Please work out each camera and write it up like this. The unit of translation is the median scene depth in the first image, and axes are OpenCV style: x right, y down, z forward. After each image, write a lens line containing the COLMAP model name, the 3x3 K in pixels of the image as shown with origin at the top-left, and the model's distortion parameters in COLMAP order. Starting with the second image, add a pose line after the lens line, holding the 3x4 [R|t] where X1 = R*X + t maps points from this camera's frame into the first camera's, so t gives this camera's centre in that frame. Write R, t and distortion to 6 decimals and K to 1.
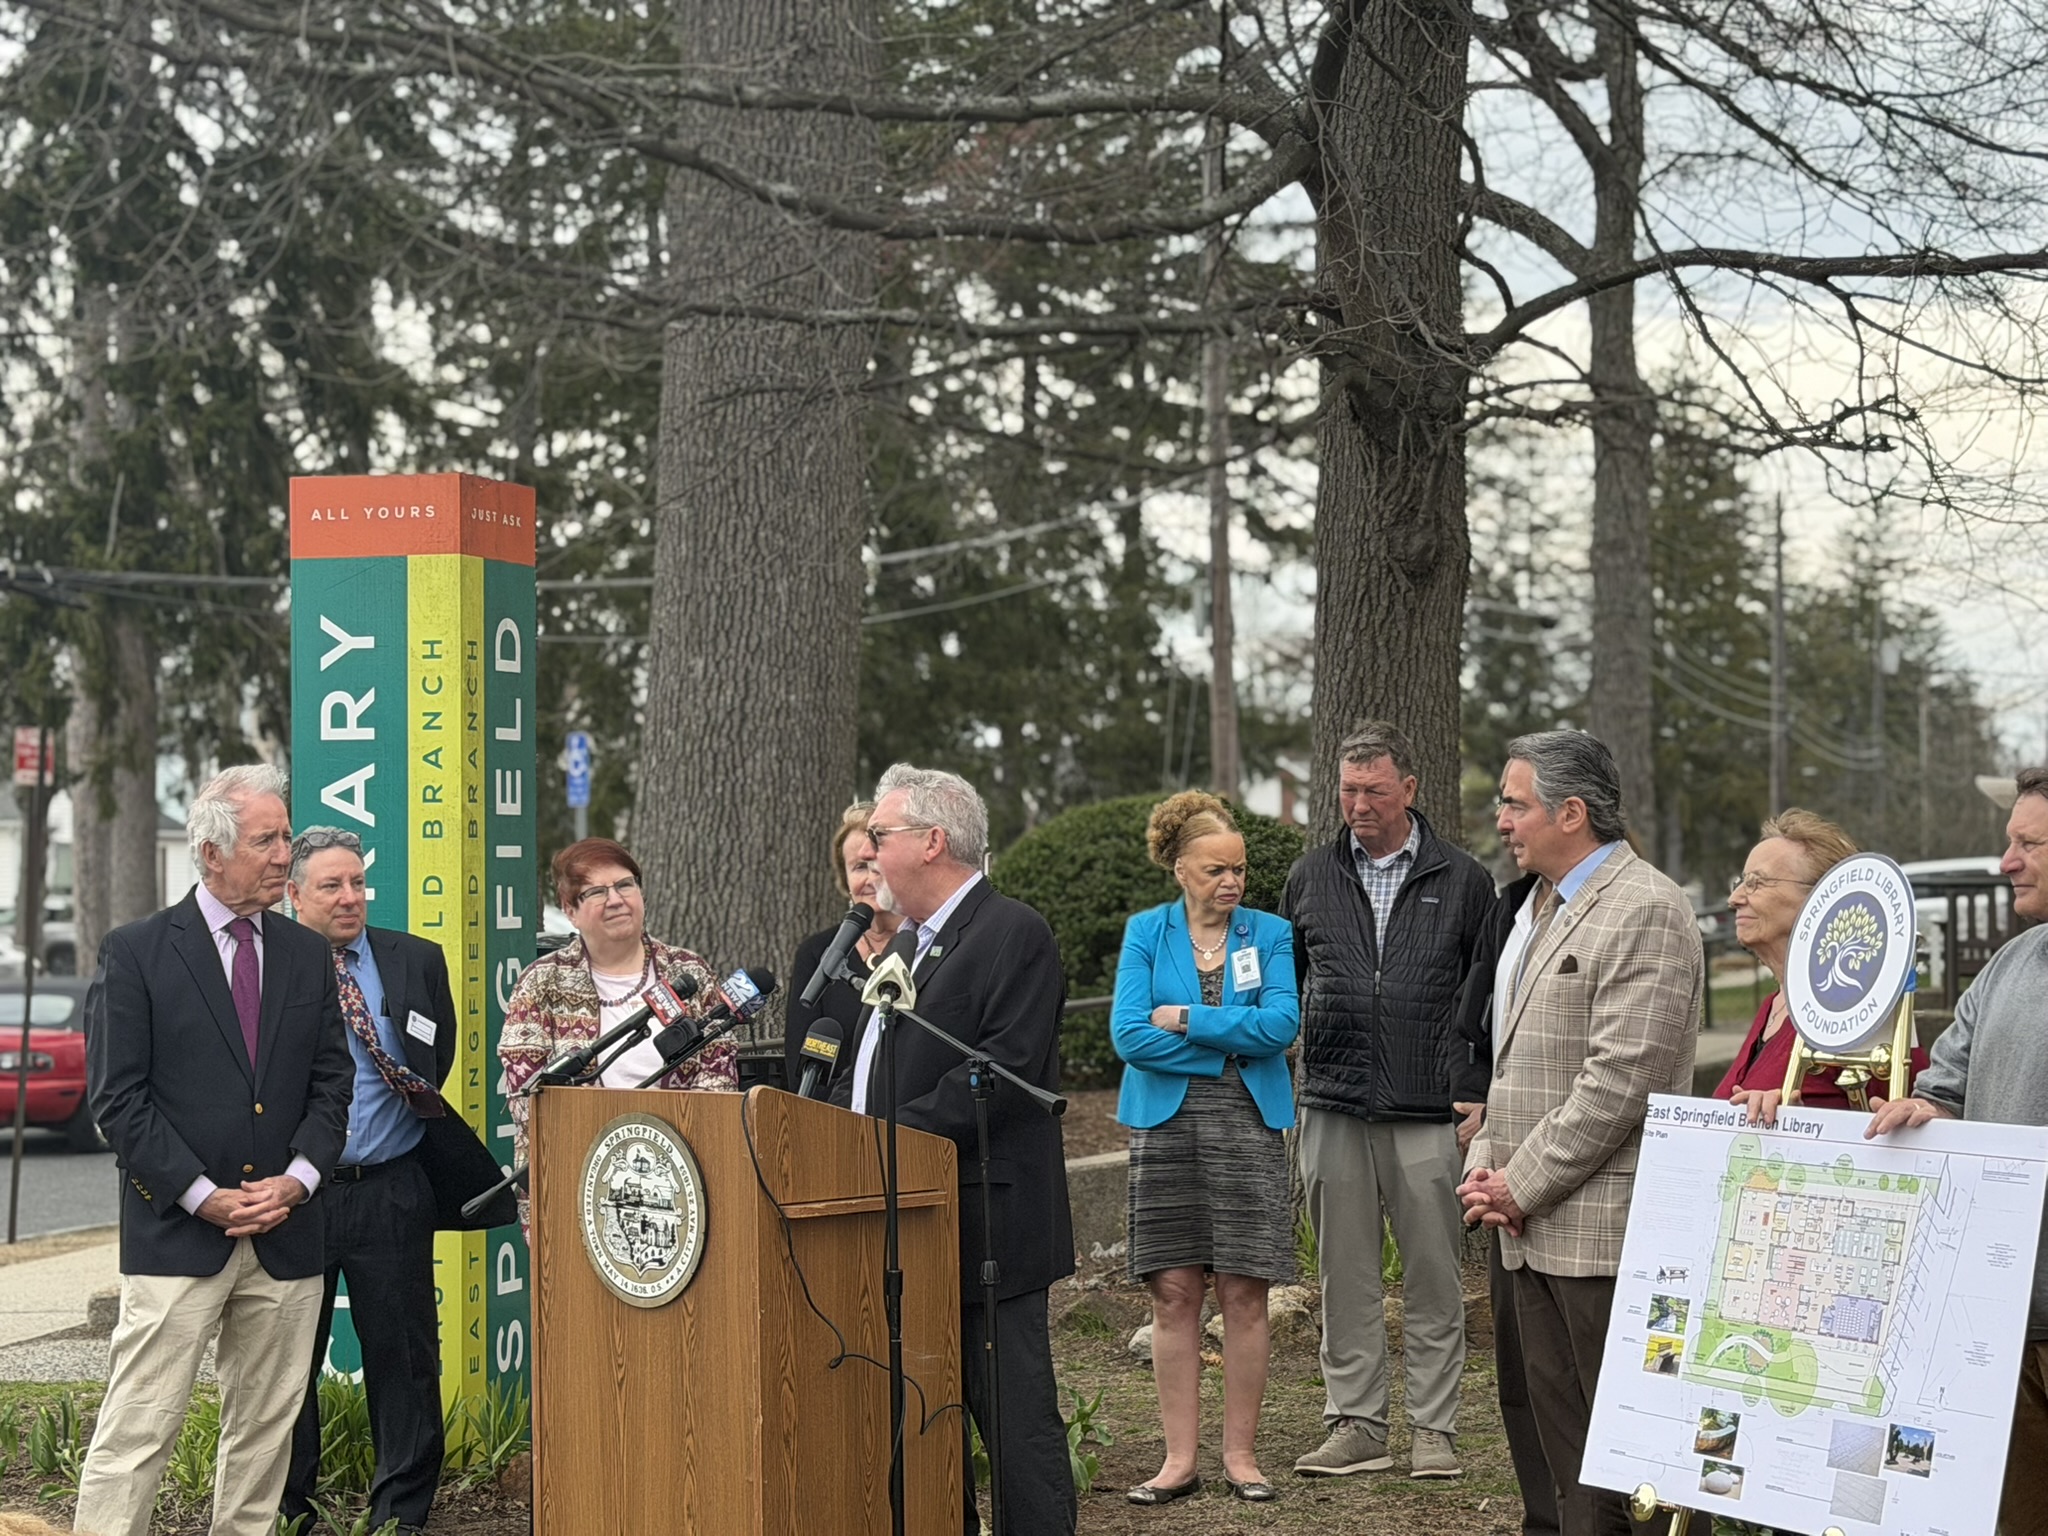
lens RADIAL K [[4145.6, 0, 1024.0], [0, 4145.6, 775.2], [0, 0, 1]] dist [0.114633, -0.227036]
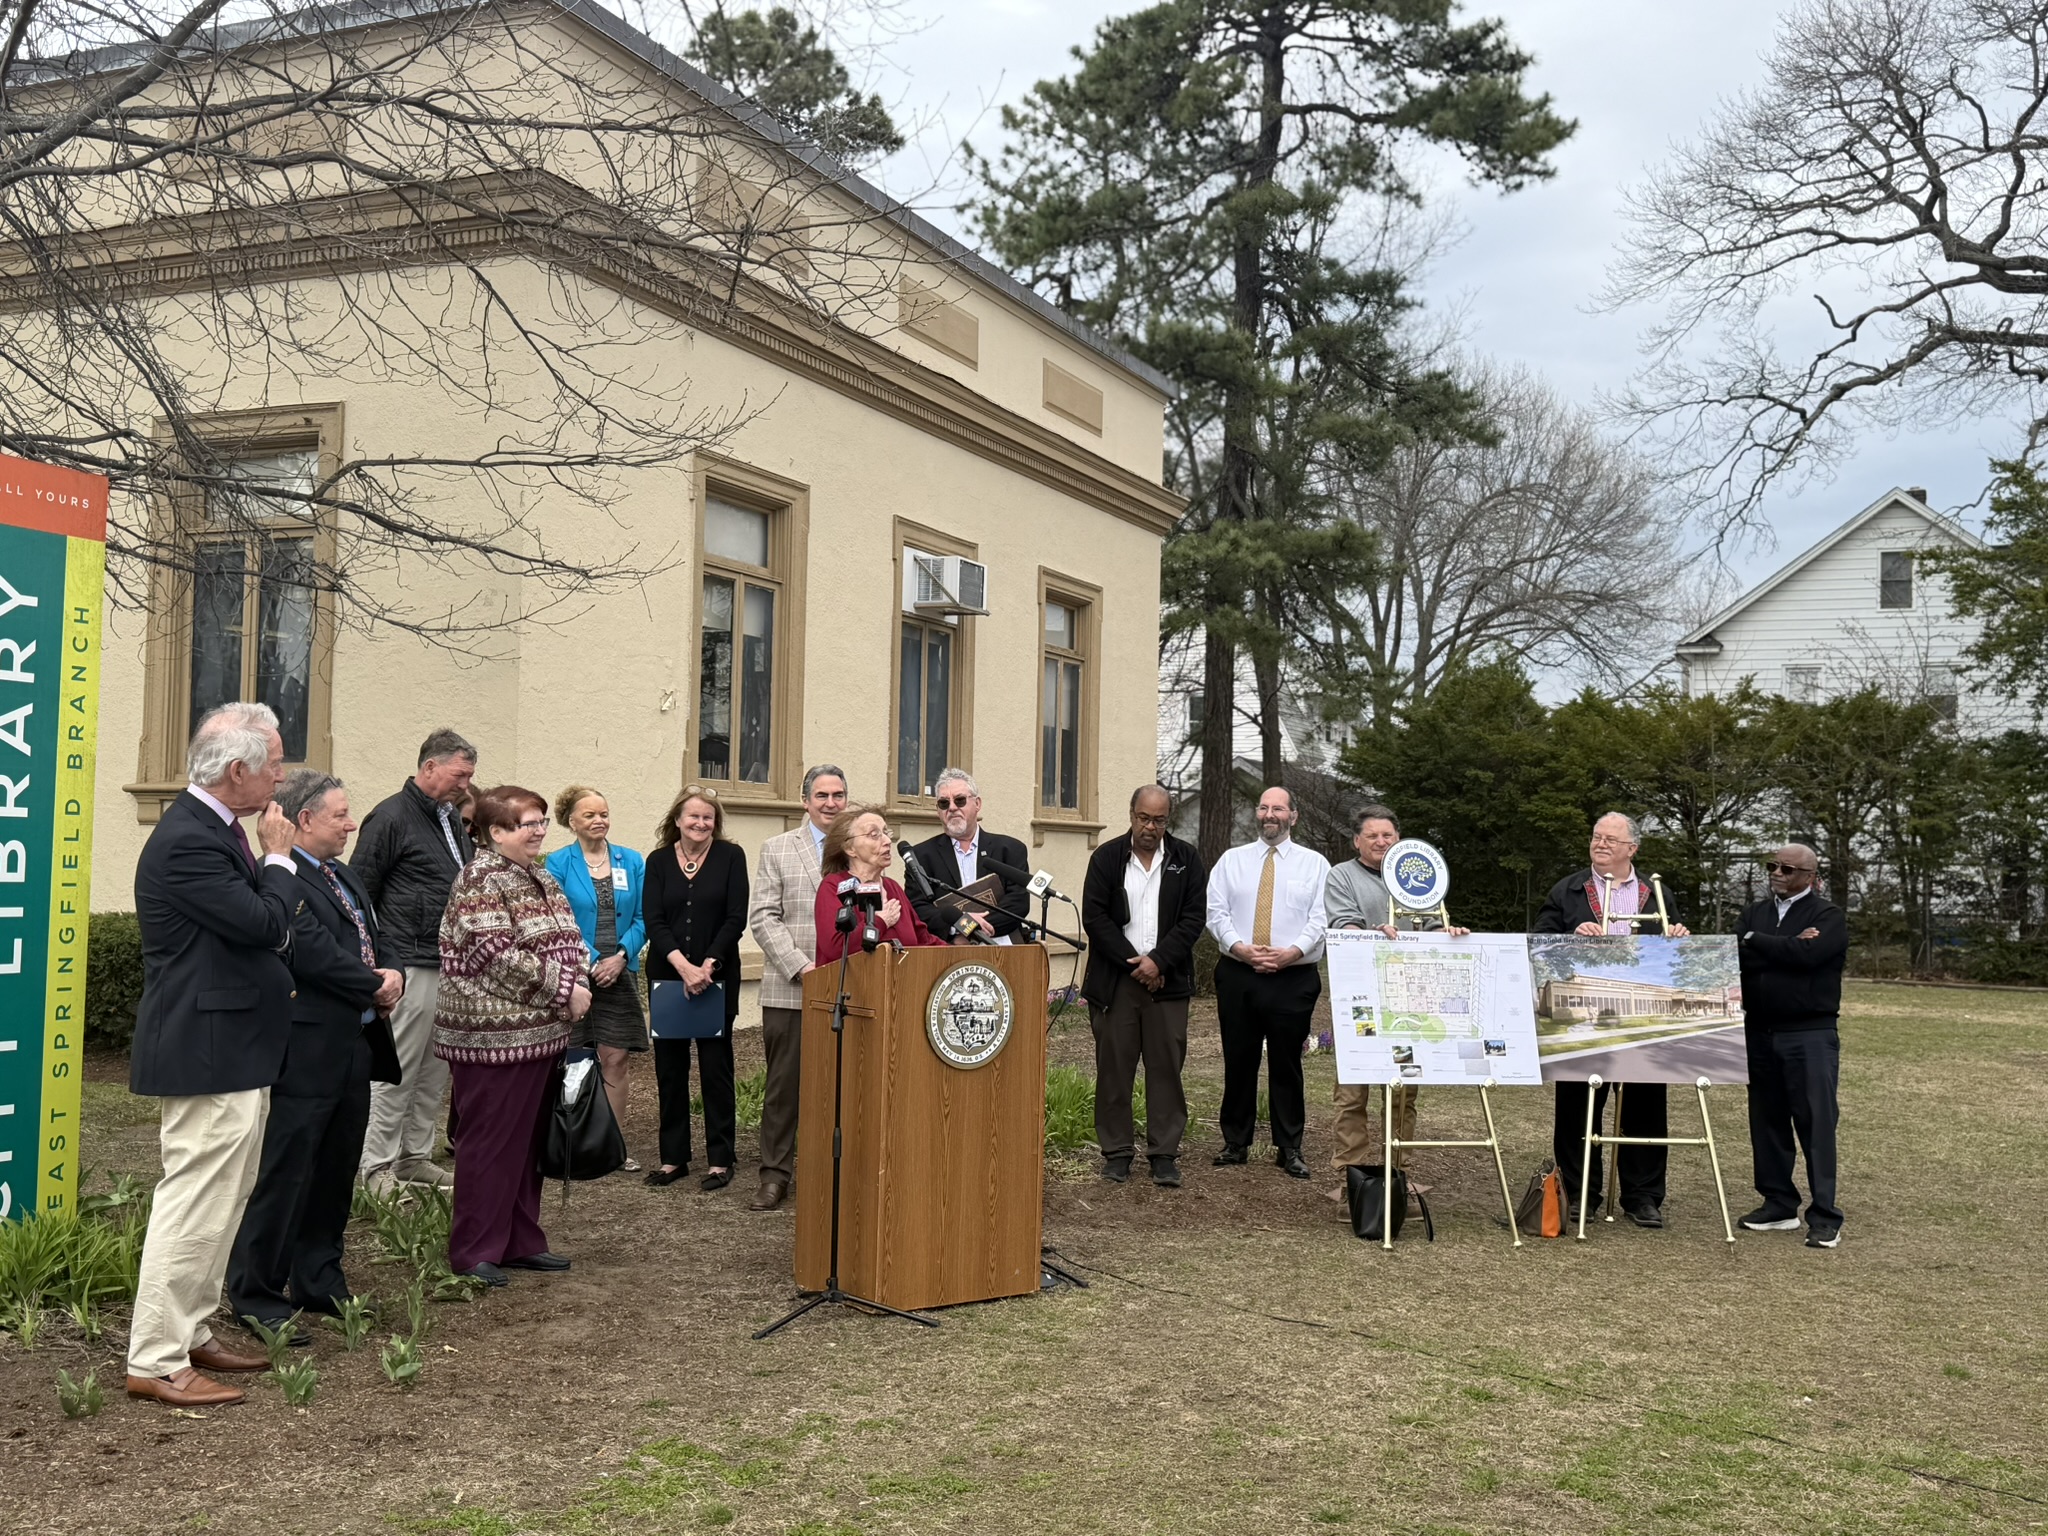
lens RADIAL K [[2041.5, 0, 1033.5], [0, 2041.5, 772.1], [0, 0, 1]] dist [0.201280, -0.497878]
pose [[0.144967, 0.052959, 0.988018, -0.737399], [-0.050046, 0.997681, -0.046133, 0.031518], [-0.988170, -0.042758, 0.147281, 0.656140]]
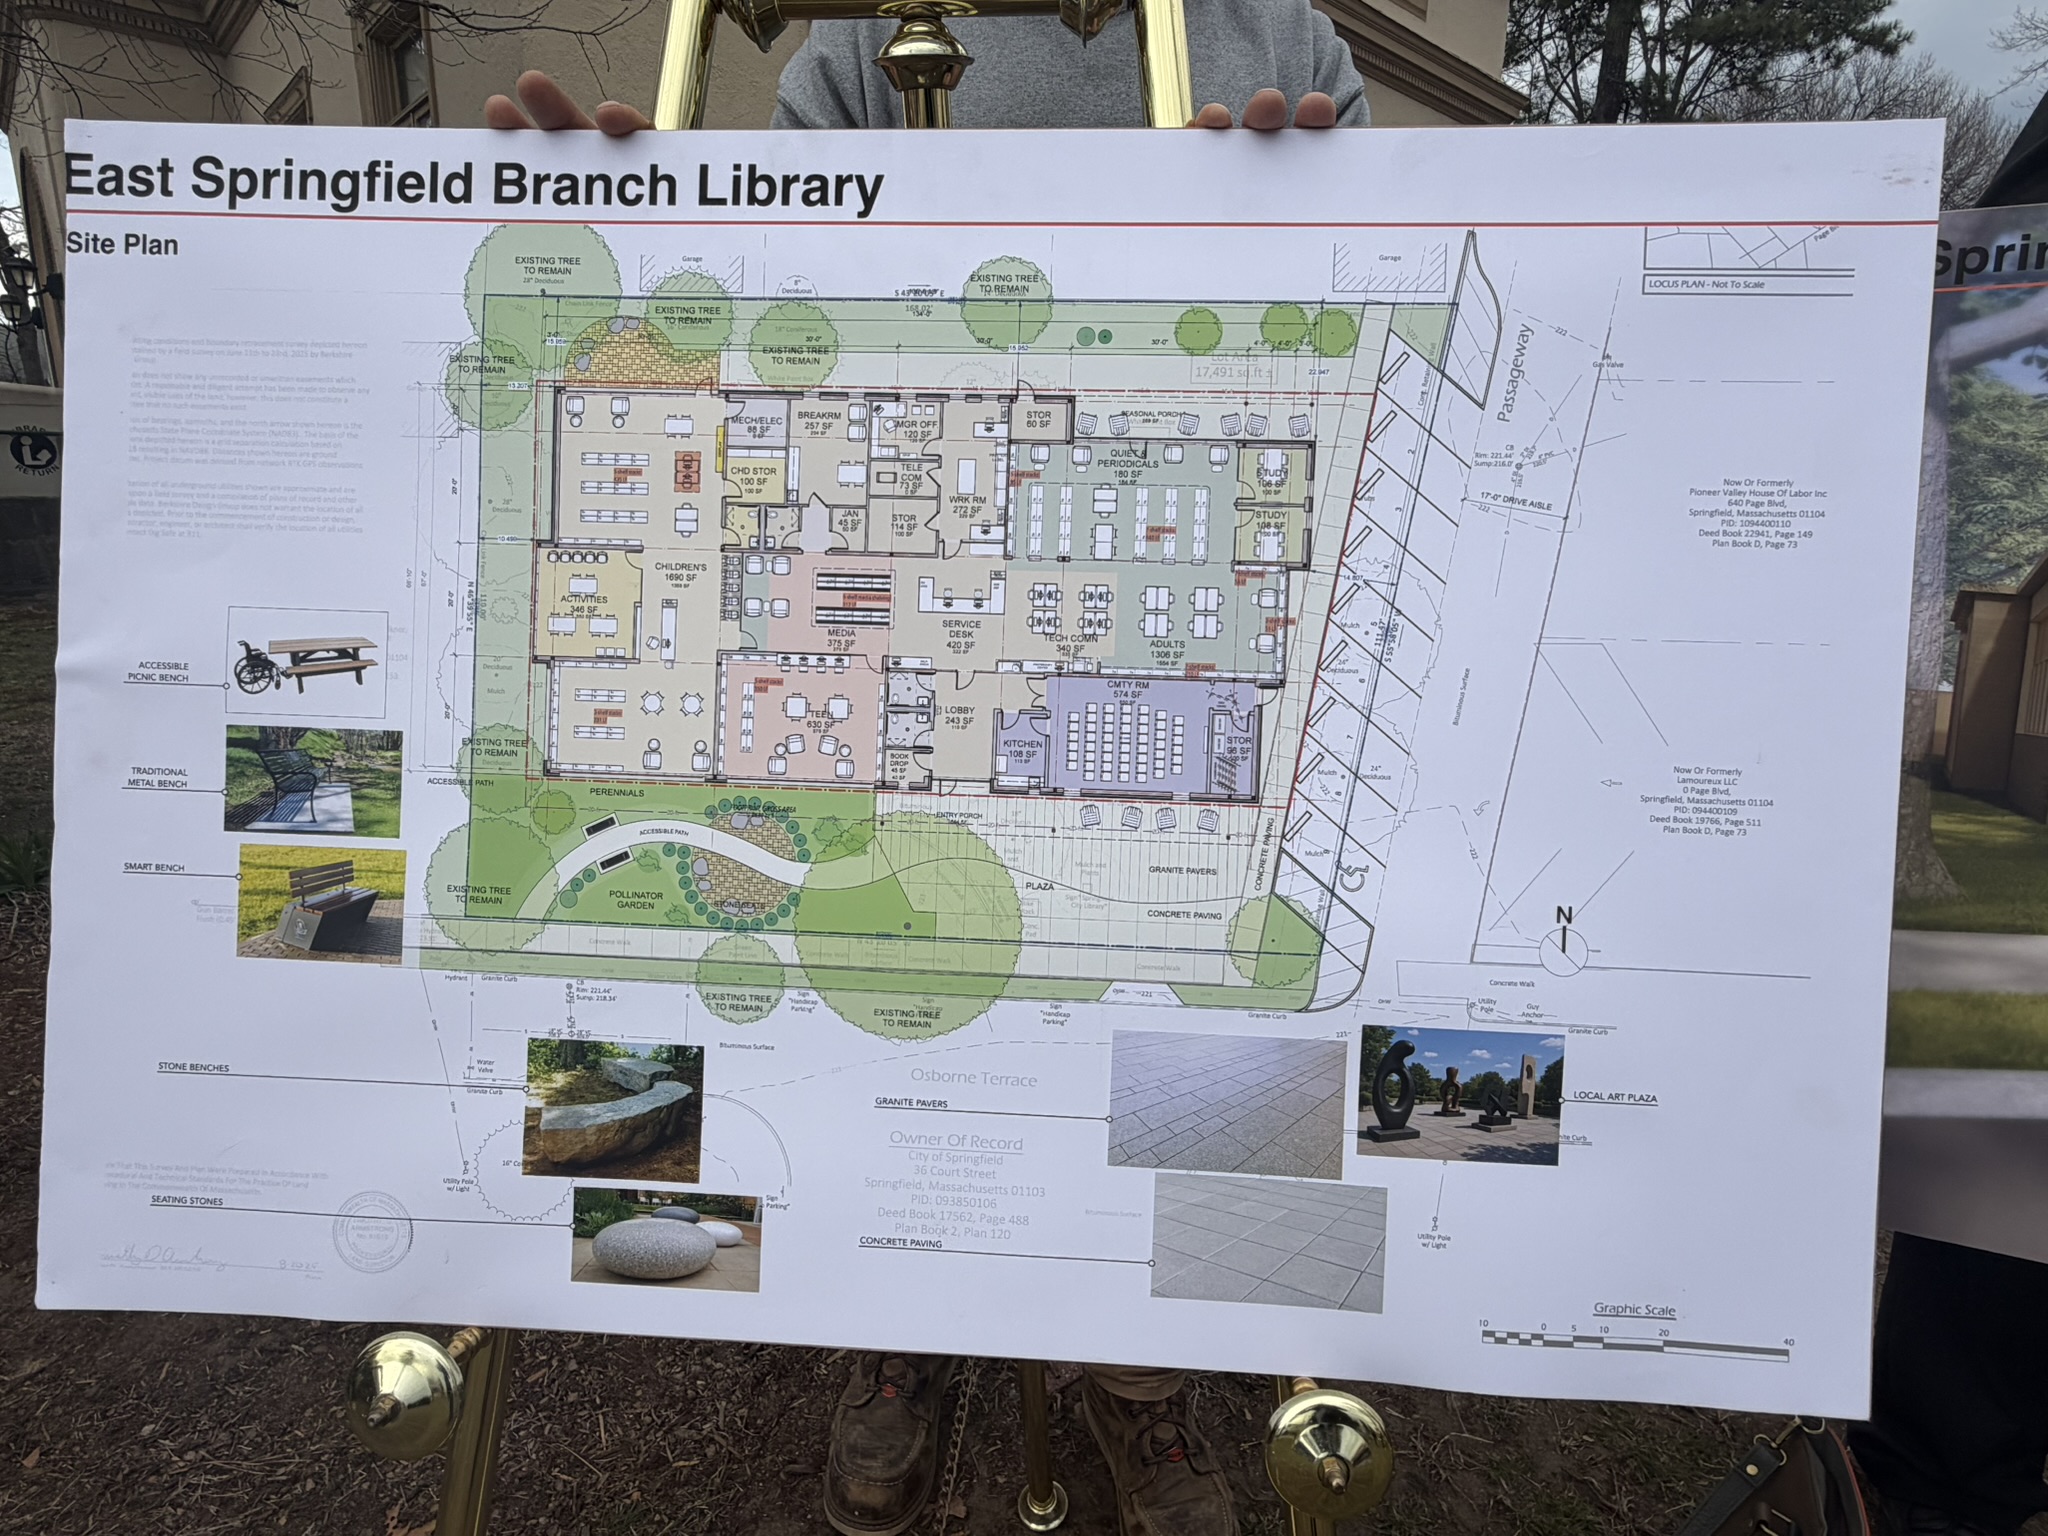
lens RADIAL K [[1095.6, 0, 996.4], [0, 1095.6, 765.6], [0, 0, 1]] dist [0.012515, -0.000430]
pose [[0.530387, -0.191296, 0.825891, 0.071235], [-0.035430, 0.968355, 0.247048, 0.066994], [-0.847015, -0.160293, 0.506825, 0.583709]]
